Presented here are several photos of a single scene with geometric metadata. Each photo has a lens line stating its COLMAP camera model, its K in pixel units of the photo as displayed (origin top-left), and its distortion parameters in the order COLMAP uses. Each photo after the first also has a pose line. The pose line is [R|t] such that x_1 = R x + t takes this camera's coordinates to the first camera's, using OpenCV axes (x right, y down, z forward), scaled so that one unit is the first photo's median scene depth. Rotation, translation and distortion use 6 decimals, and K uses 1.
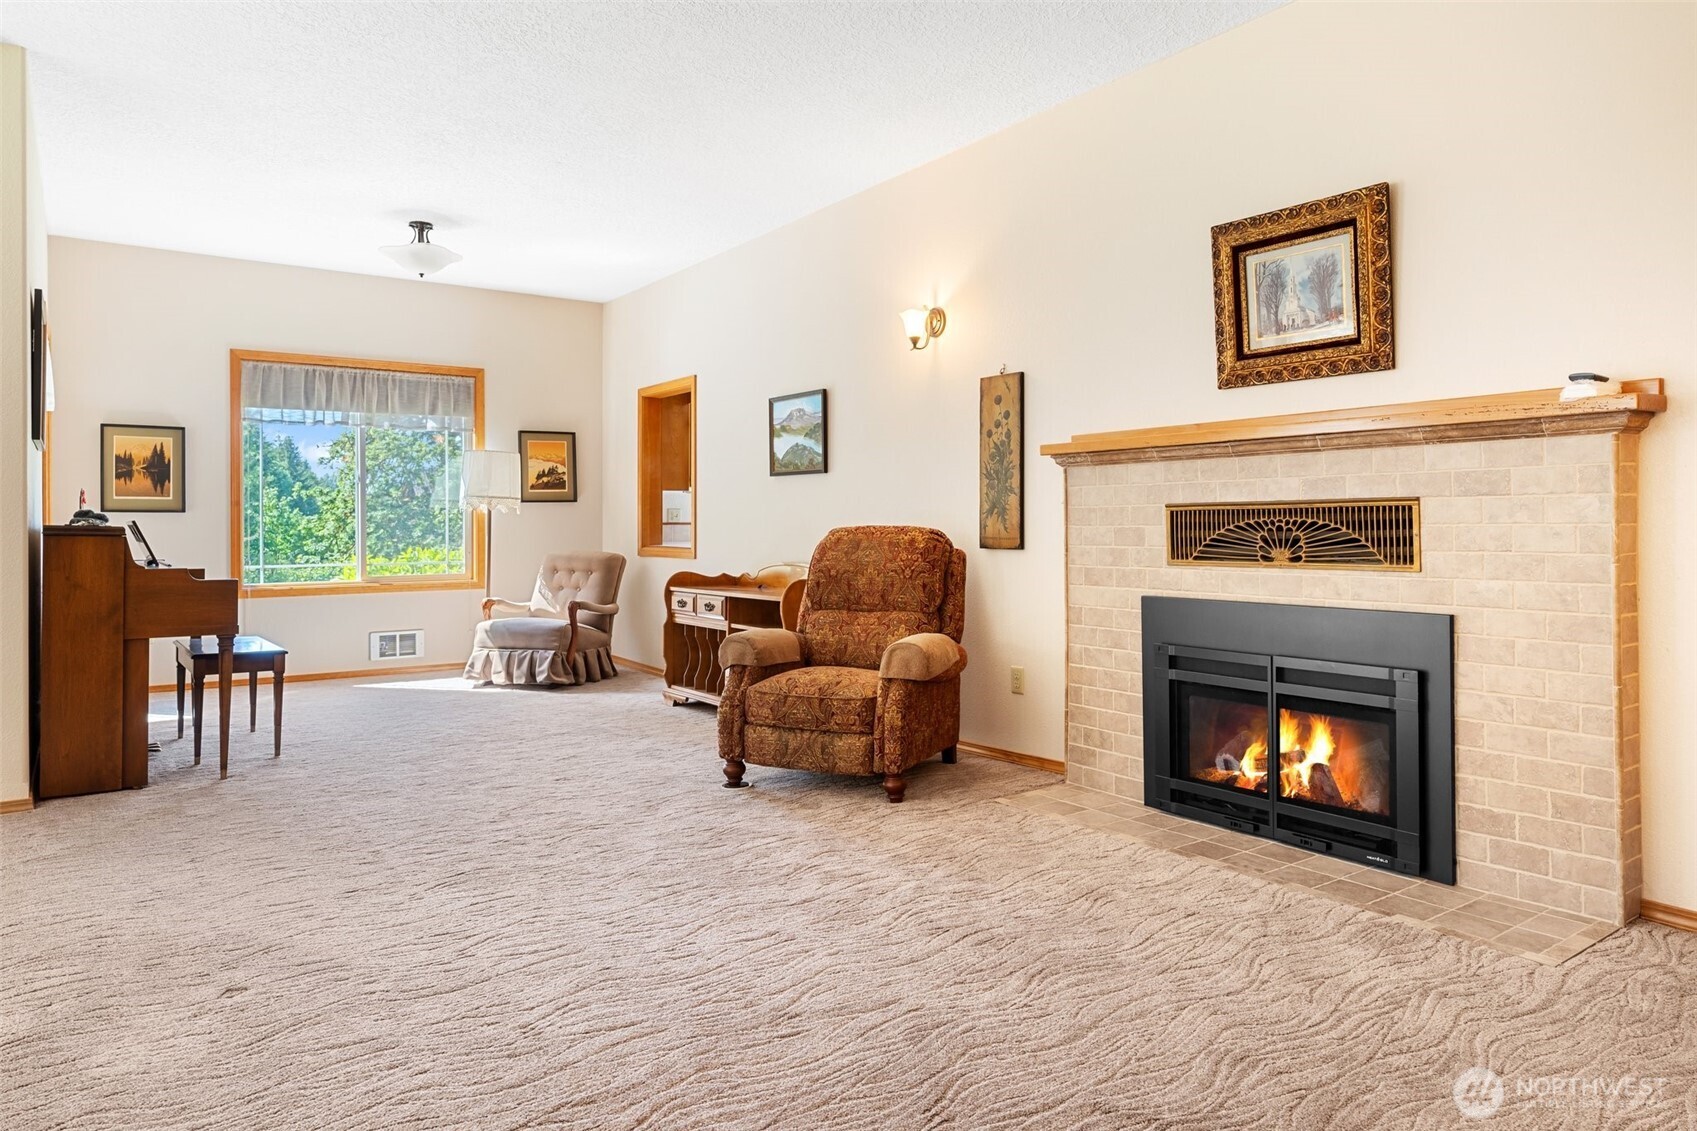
lens RADIAL K [[1071.2, 0, 836.0], [0, 1071.2, 529.7], [0, 0, 1]] dist [0.001571, -0.001711]
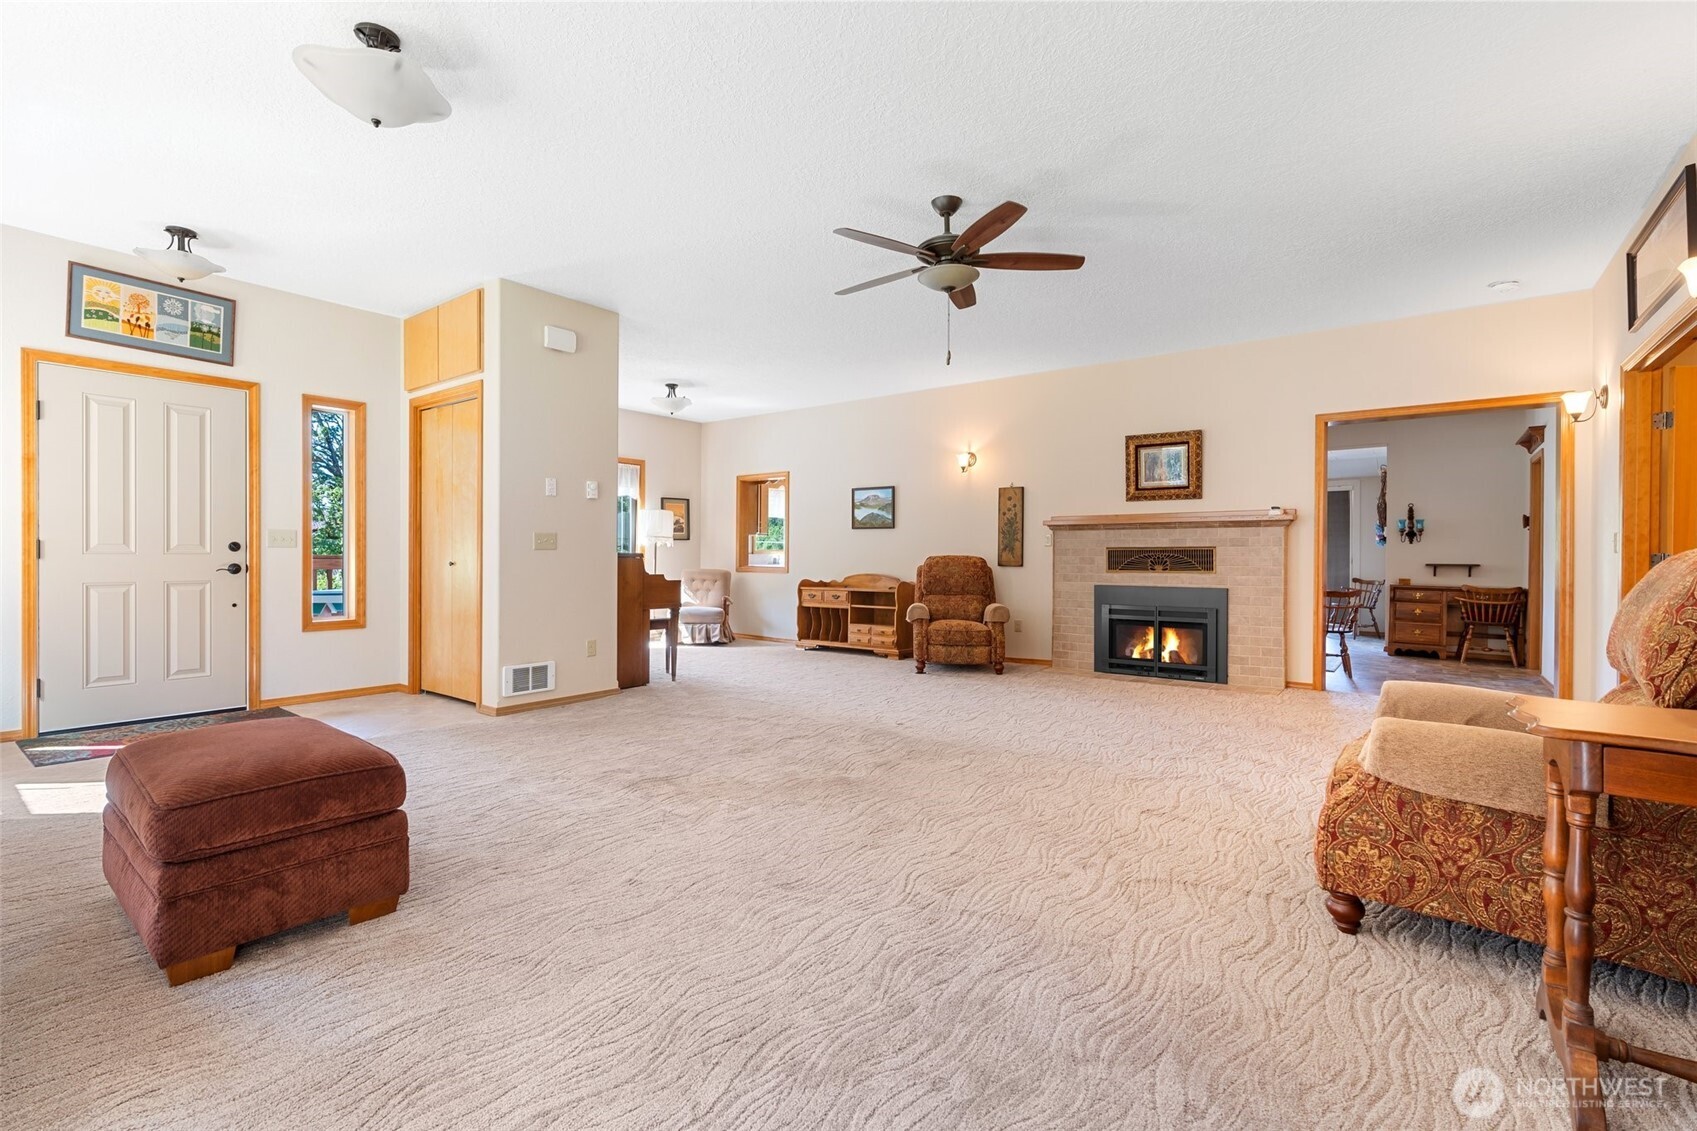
lens RADIAL K [[761.7, 0, 847.4], [0, 761.7, 566.3], [0, 0, 1]] dist [-0.012642, -0.000147]
pose [[0.954968, 0.004123, 0.296679, -0.703547], [-0.006662, 0.999949, 0.007547, 0.009149], [-0.296633, -0.009183, 0.954947, -0.441267]]
